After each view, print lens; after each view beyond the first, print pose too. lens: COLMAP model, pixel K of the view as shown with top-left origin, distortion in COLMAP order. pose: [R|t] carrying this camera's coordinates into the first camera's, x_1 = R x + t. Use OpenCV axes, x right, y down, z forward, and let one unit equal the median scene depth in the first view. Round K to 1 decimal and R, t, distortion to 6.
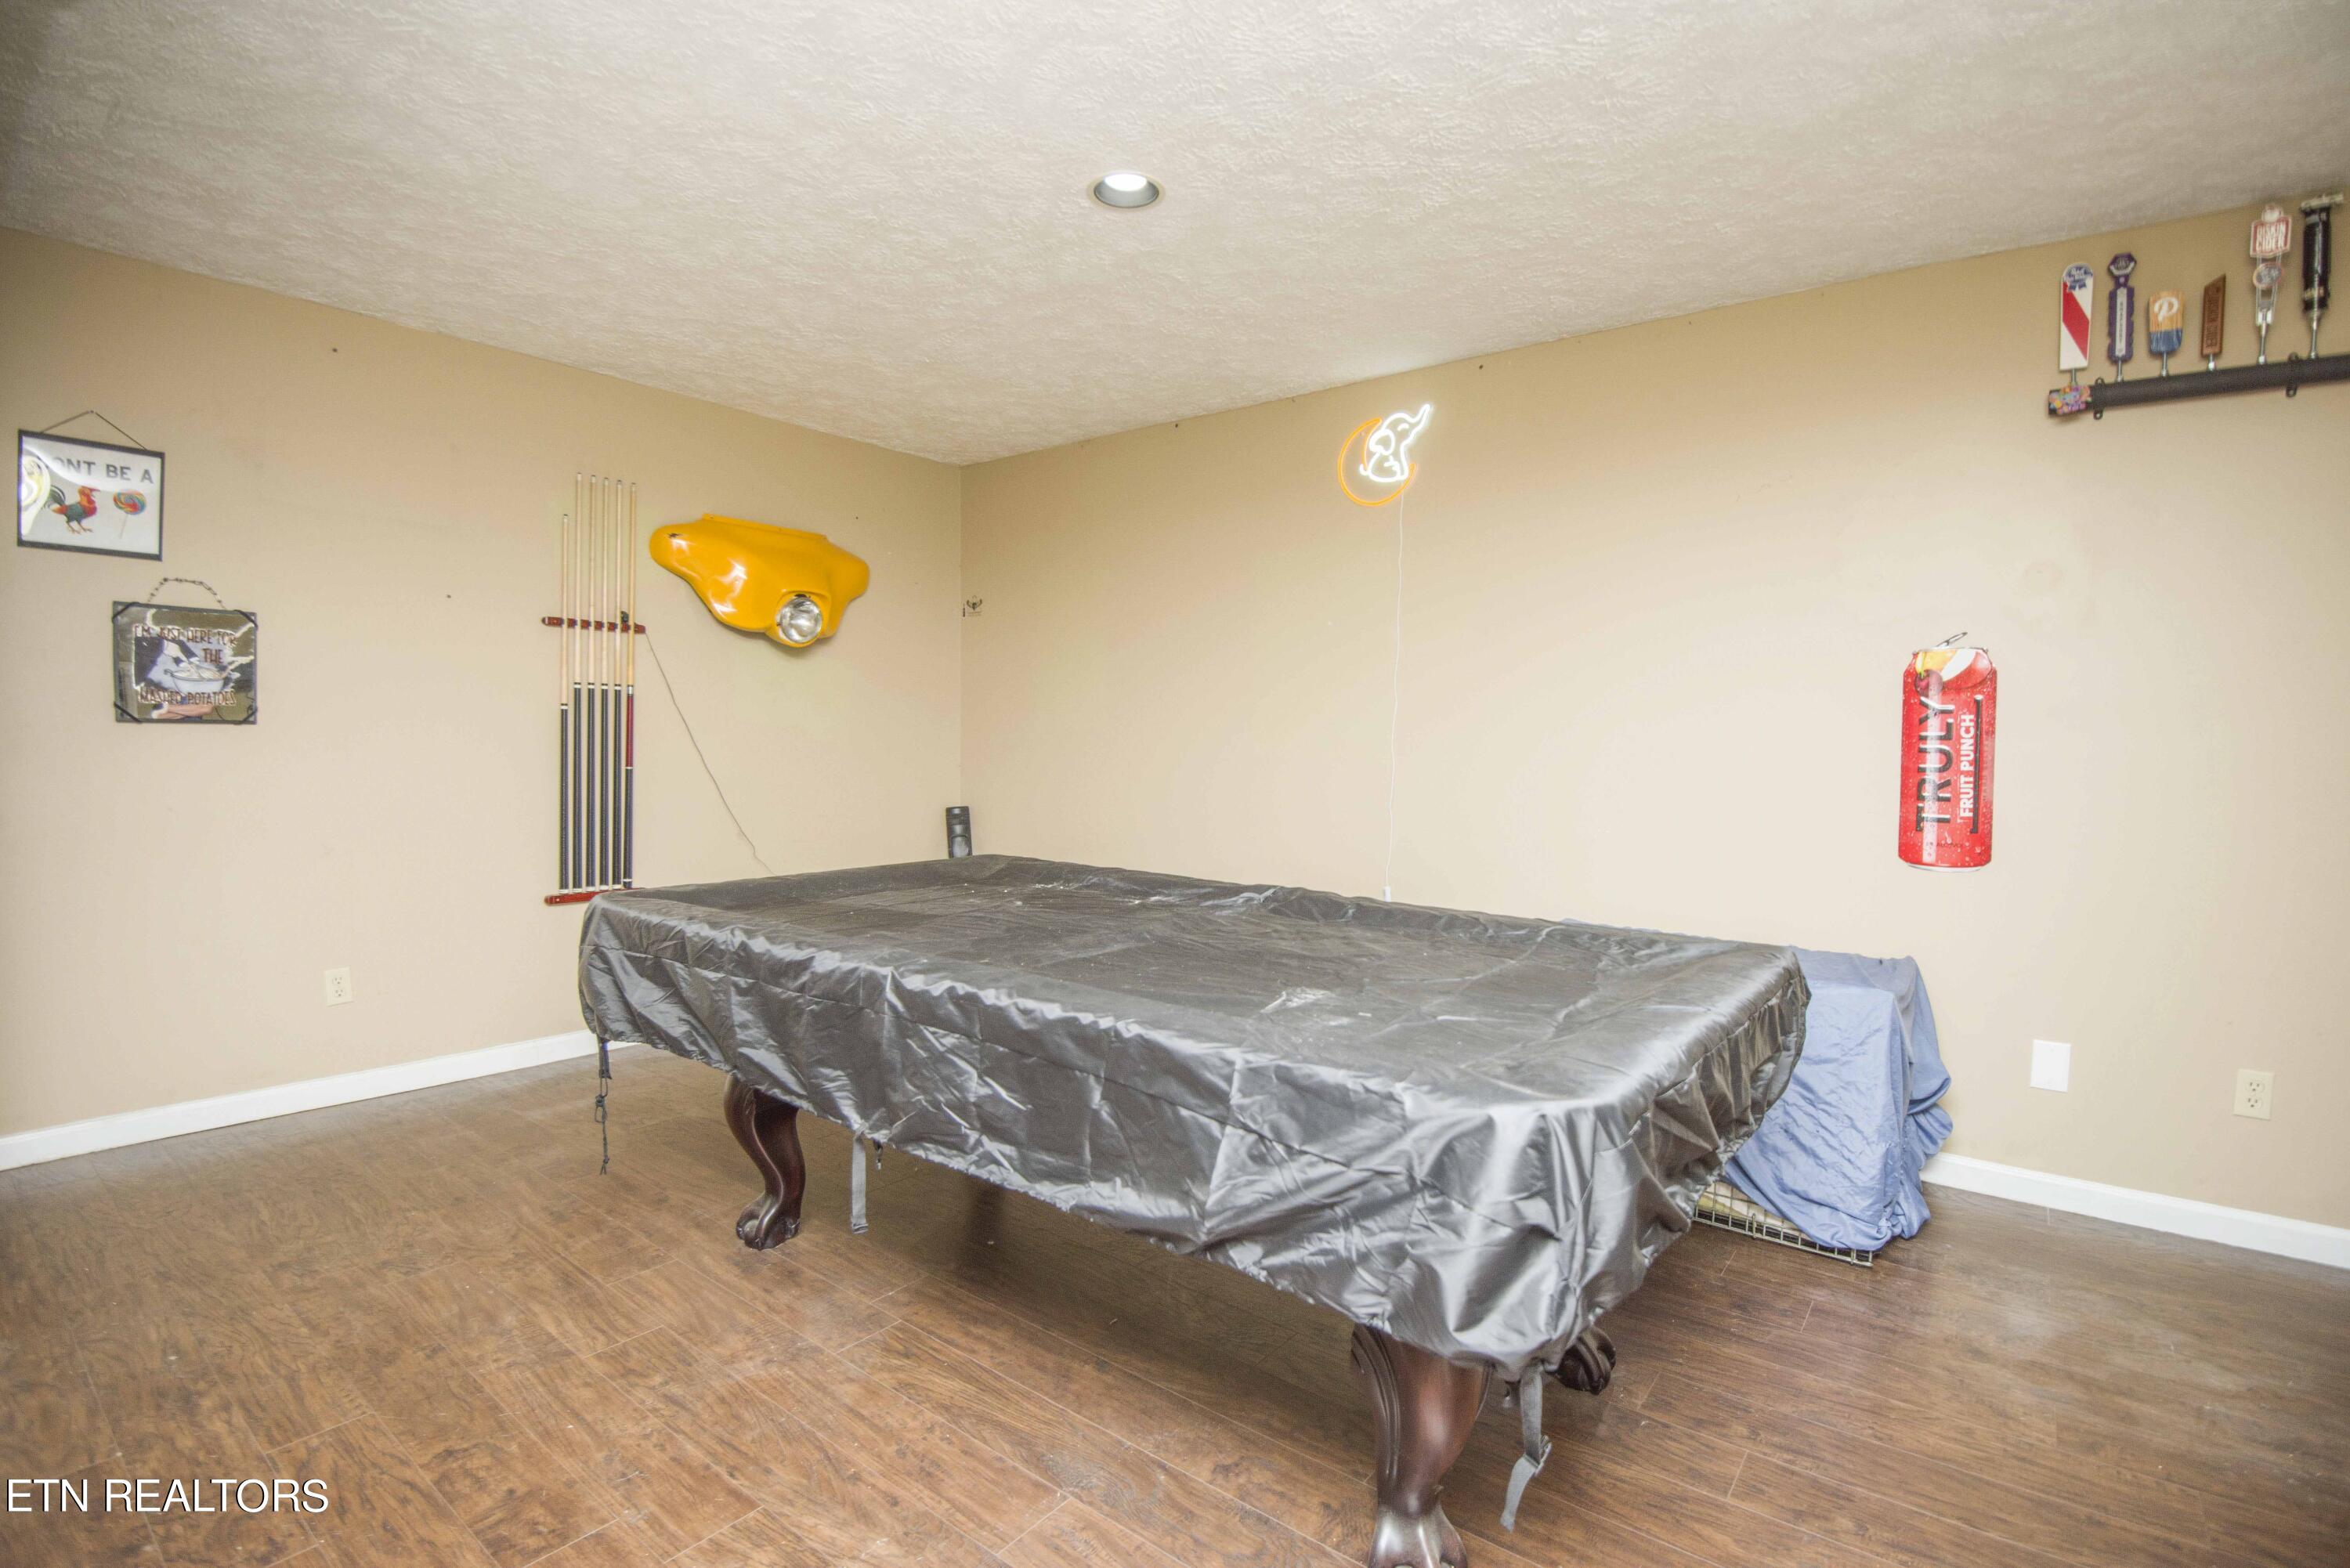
lens RADIAL K [[1093.7, 0, 1176.1], [0, 1093.7, 791.1], [0, 0, 1]] dist [-0.033363, -0.001093]
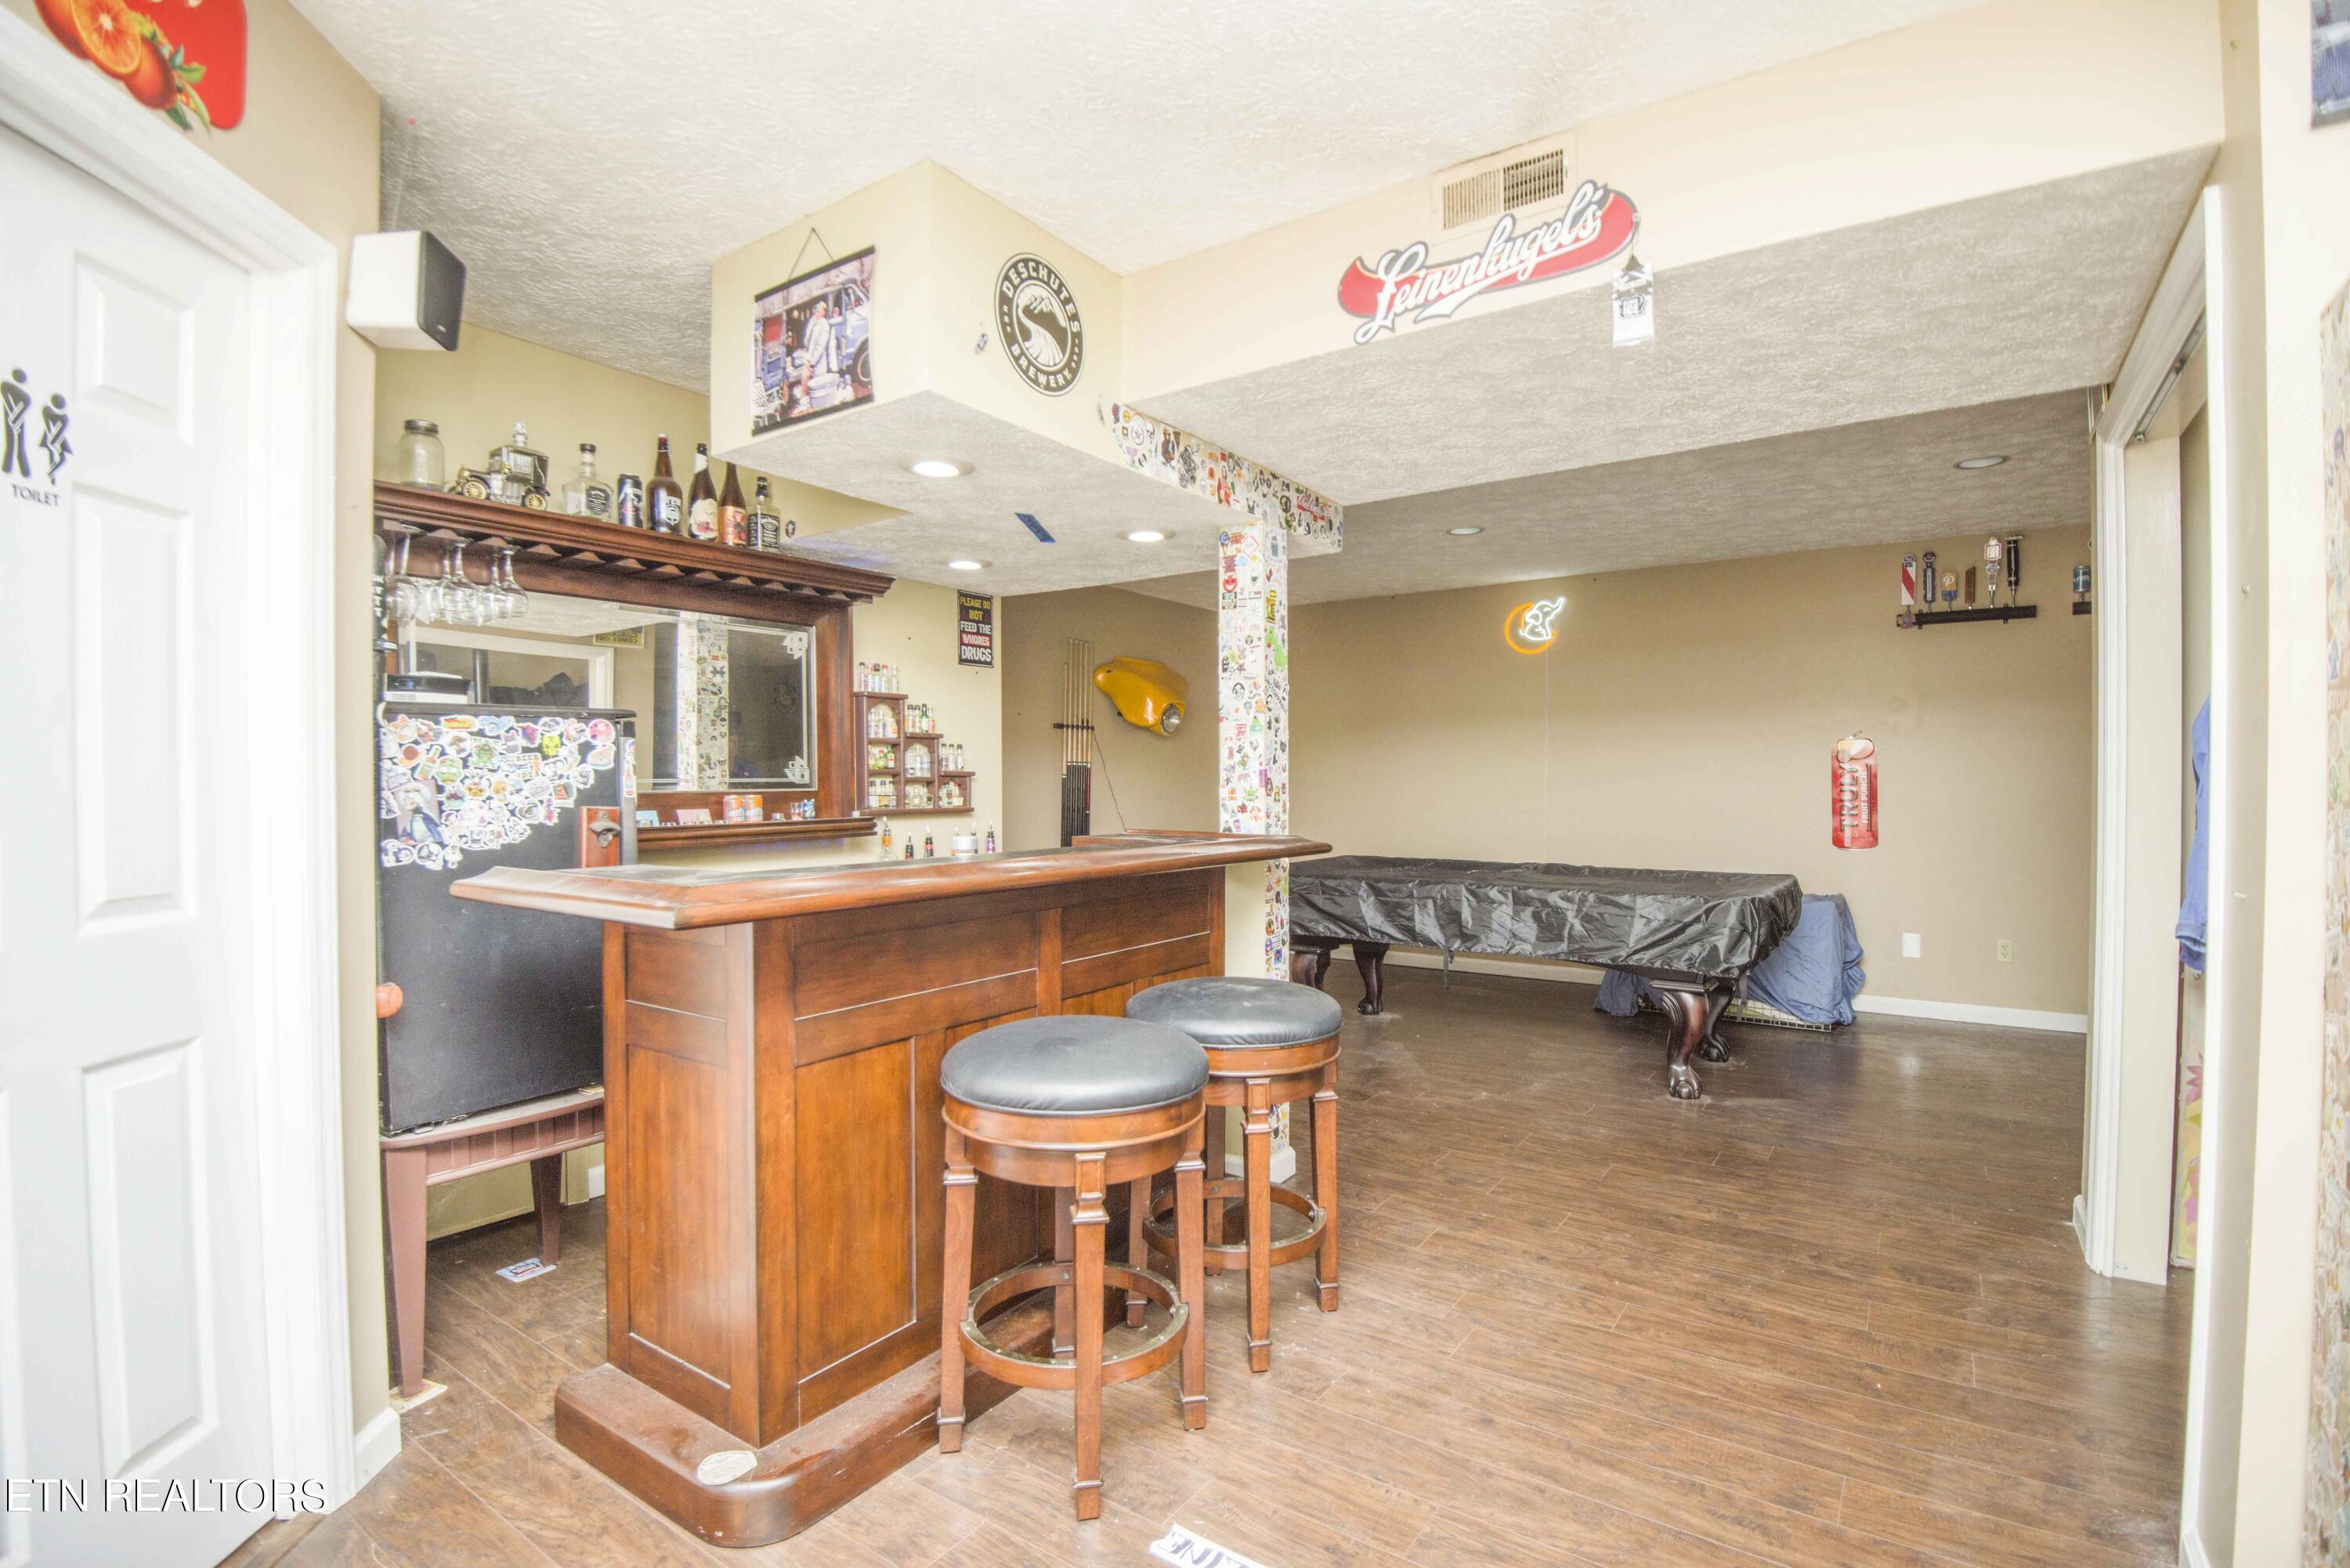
lens RADIAL K [[1085.4, 0, 1178.8], [0, 1085.4, 801.2], [0, 0, 1]] dist [-0.007480, -0.021615]
pose [[0.998196, -0.017258, 0.057498, -0.632963], [0.019113, 0.999309, -0.031870, 0.022750], [-0.056908, 0.032911, 0.997837, -0.901045]]
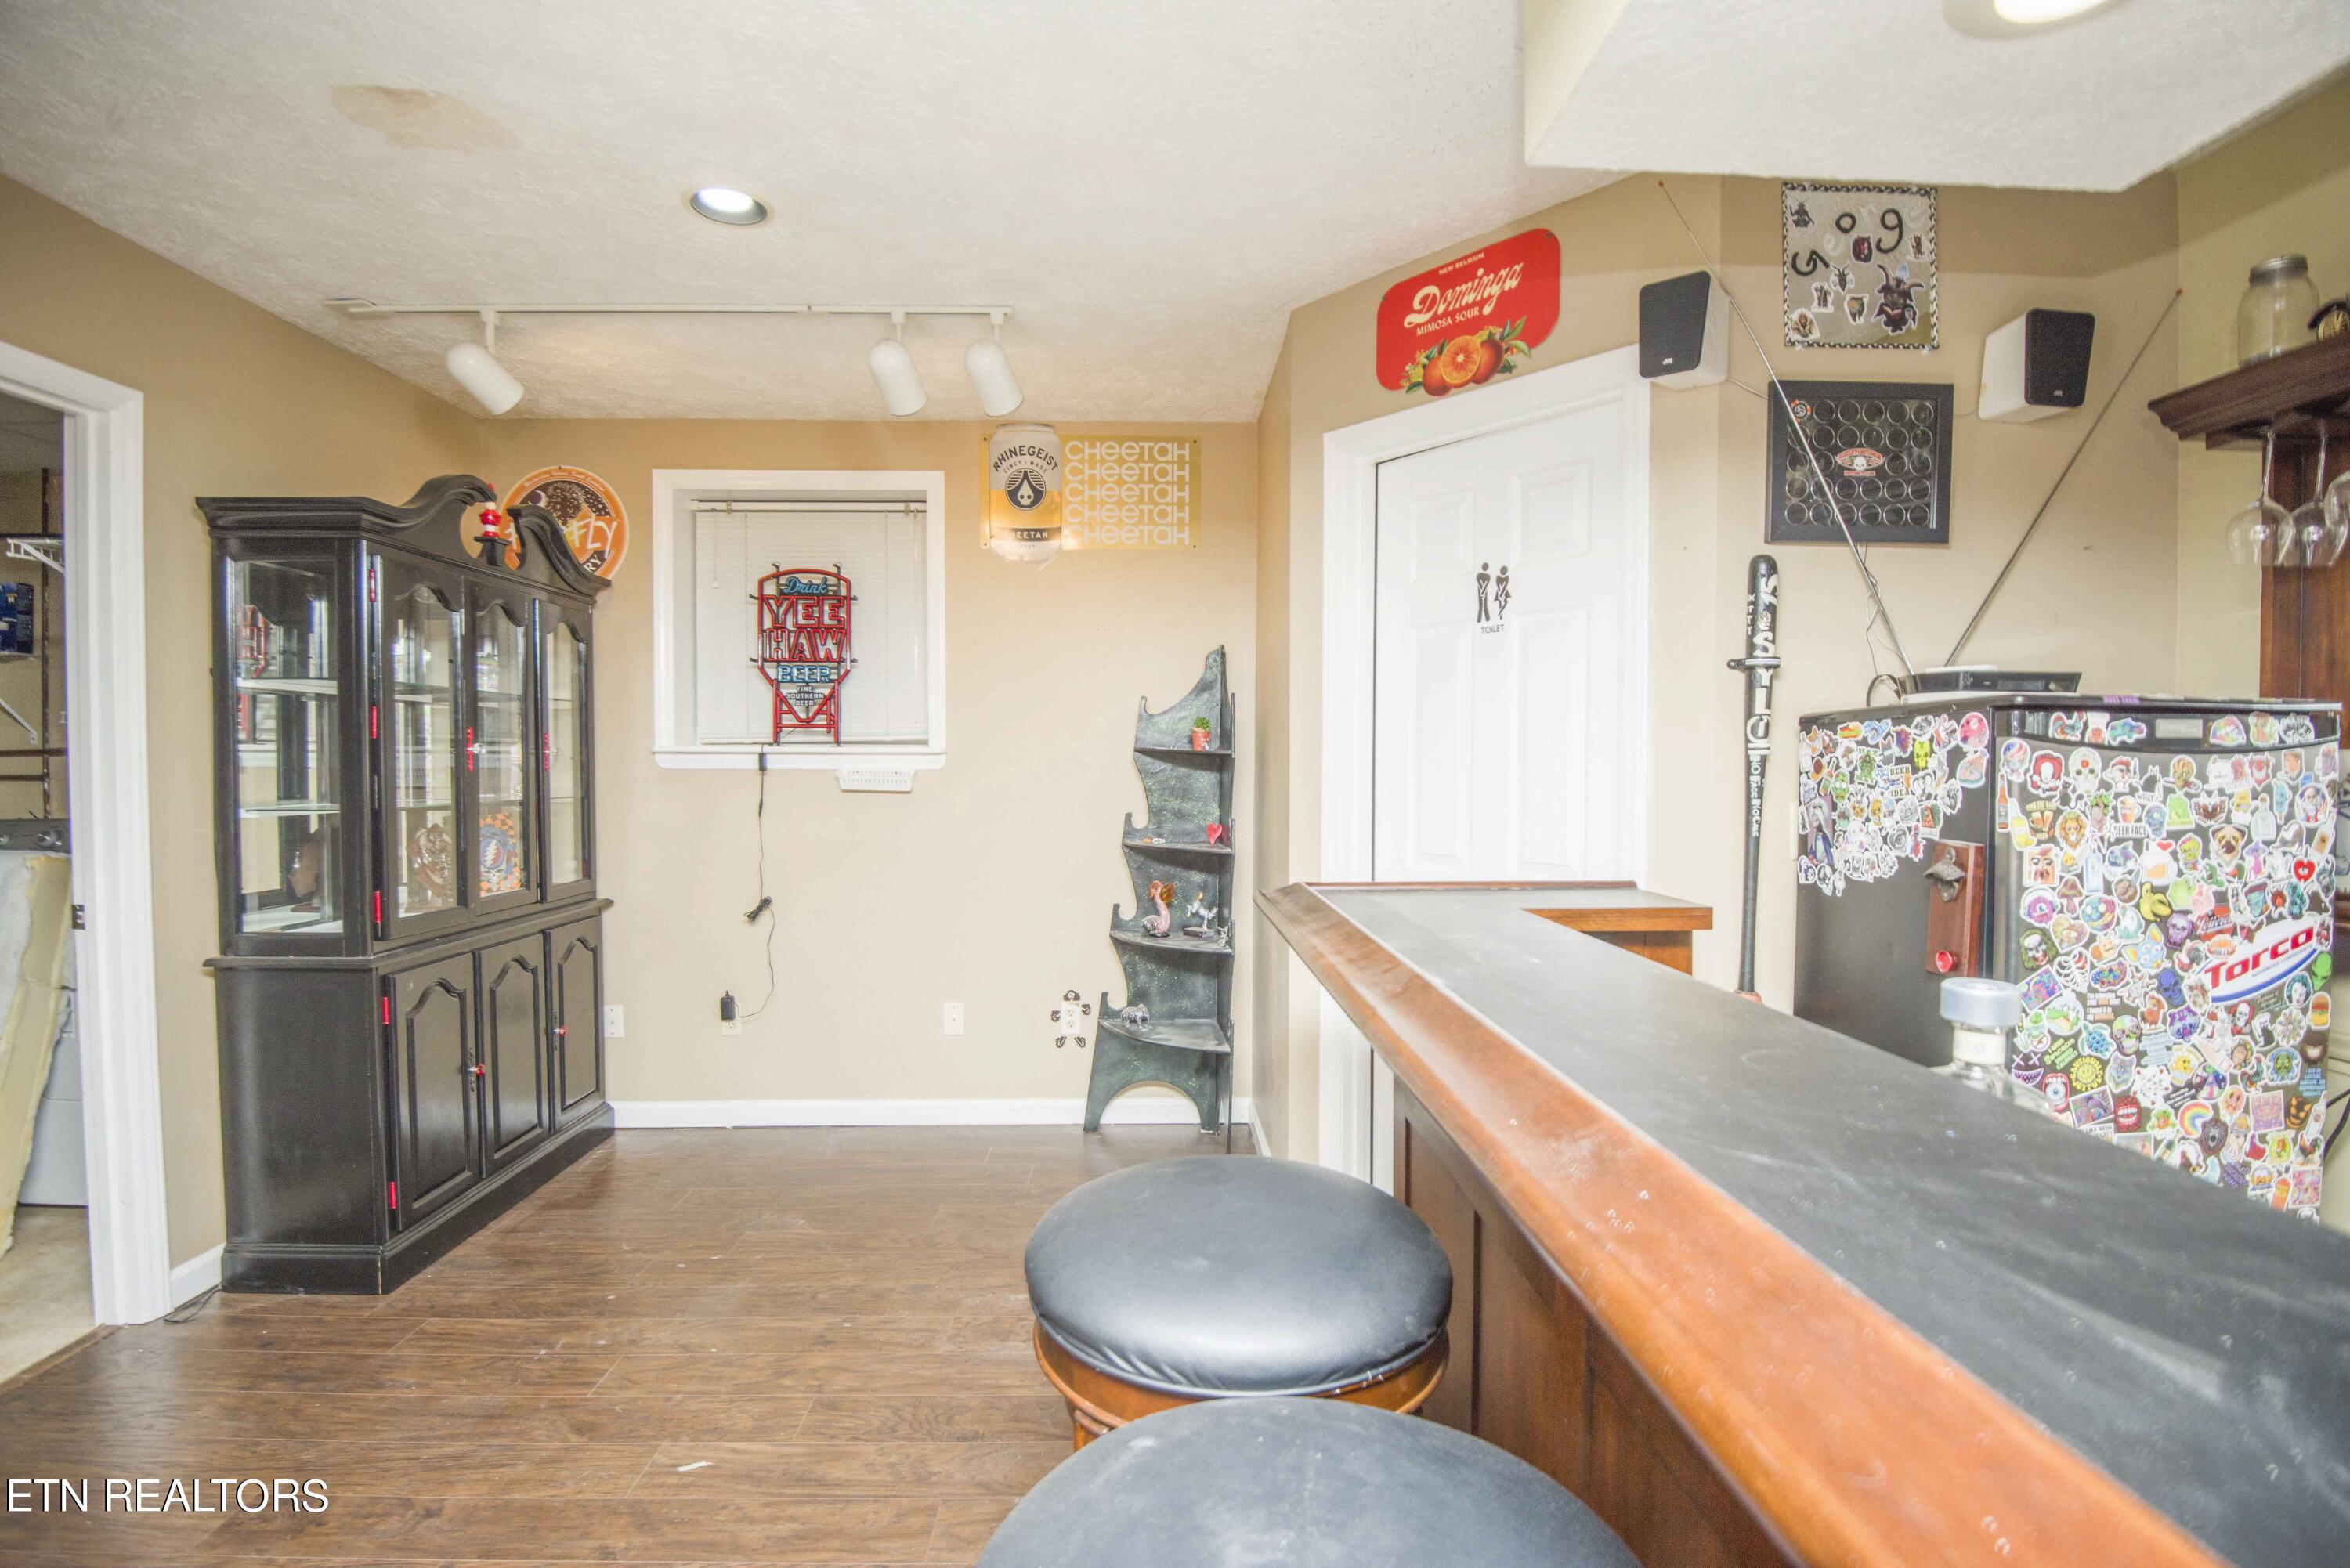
lens RADIAL K [[1085.4, 0, 1178.8], [0, 1085.4, 801.2], [0, 0, 1]] dist [-0.007480, -0.021615]
pose [[-0.769912, 0.006516, -0.638117, -0.365569], [-0.046132, 0.996763, 0.065839, -0.045556], [0.636480, 0.080128, -0.767120, 0.094888]]
